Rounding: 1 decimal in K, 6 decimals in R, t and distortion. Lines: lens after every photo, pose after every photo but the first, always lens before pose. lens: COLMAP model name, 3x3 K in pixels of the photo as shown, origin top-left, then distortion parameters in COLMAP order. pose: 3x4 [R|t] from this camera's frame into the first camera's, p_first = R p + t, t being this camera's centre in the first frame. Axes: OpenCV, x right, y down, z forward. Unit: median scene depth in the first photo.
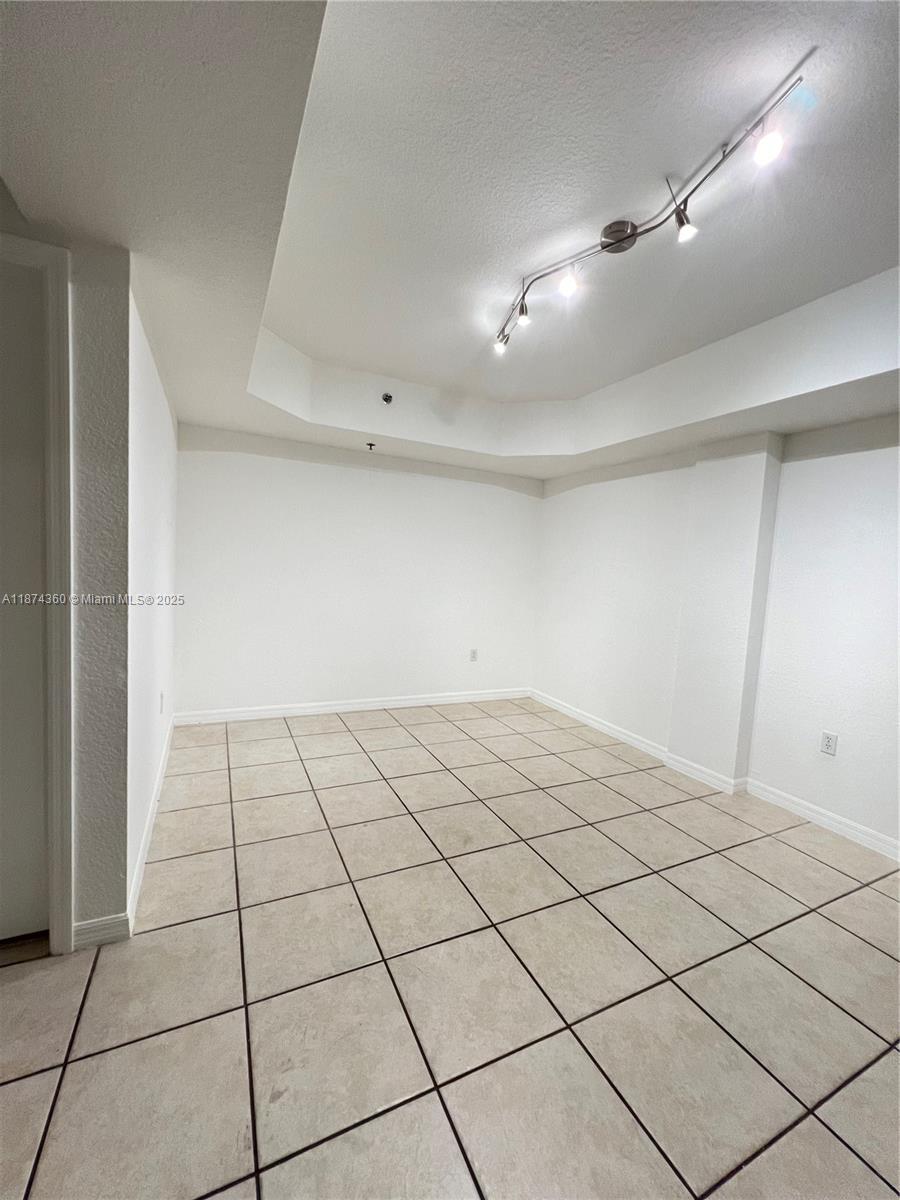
lens RADIAL K [[480.6, 0, 448.8], [0, 480.6, 602.6], [0, 0, 1]] dist [-0.000487, 0.000611]
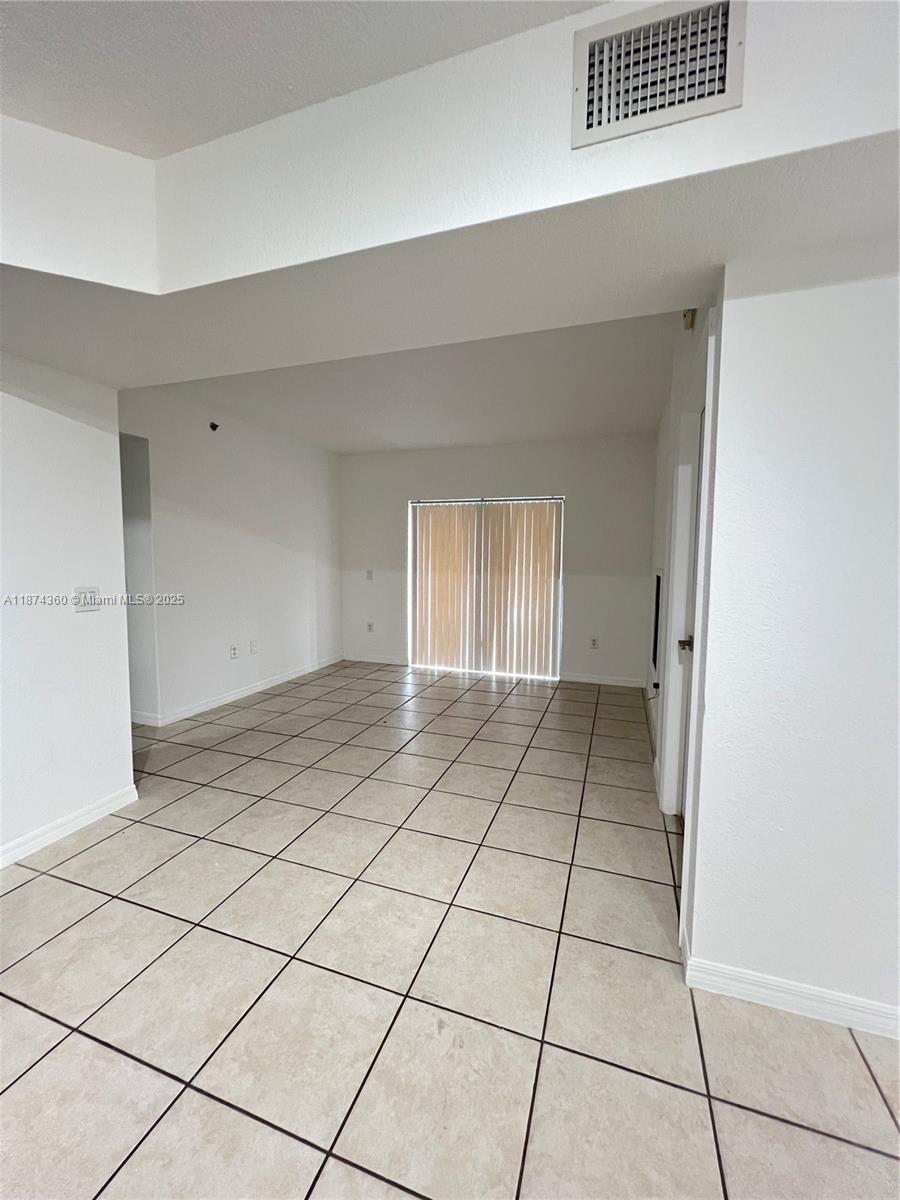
lens RADIAL K [[480.6, 0, 450.5], [0, 480.6, 598.5], [0, 0, 1]] dist [-0.000487, 0.000611]
pose [[-0.708419, 0.006165, -0.705766, 0.437250], [-0.090236, 0.990965, 0.099231, -0.142213], [0.700000, 0.133982, -0.701461, 1.610798]]
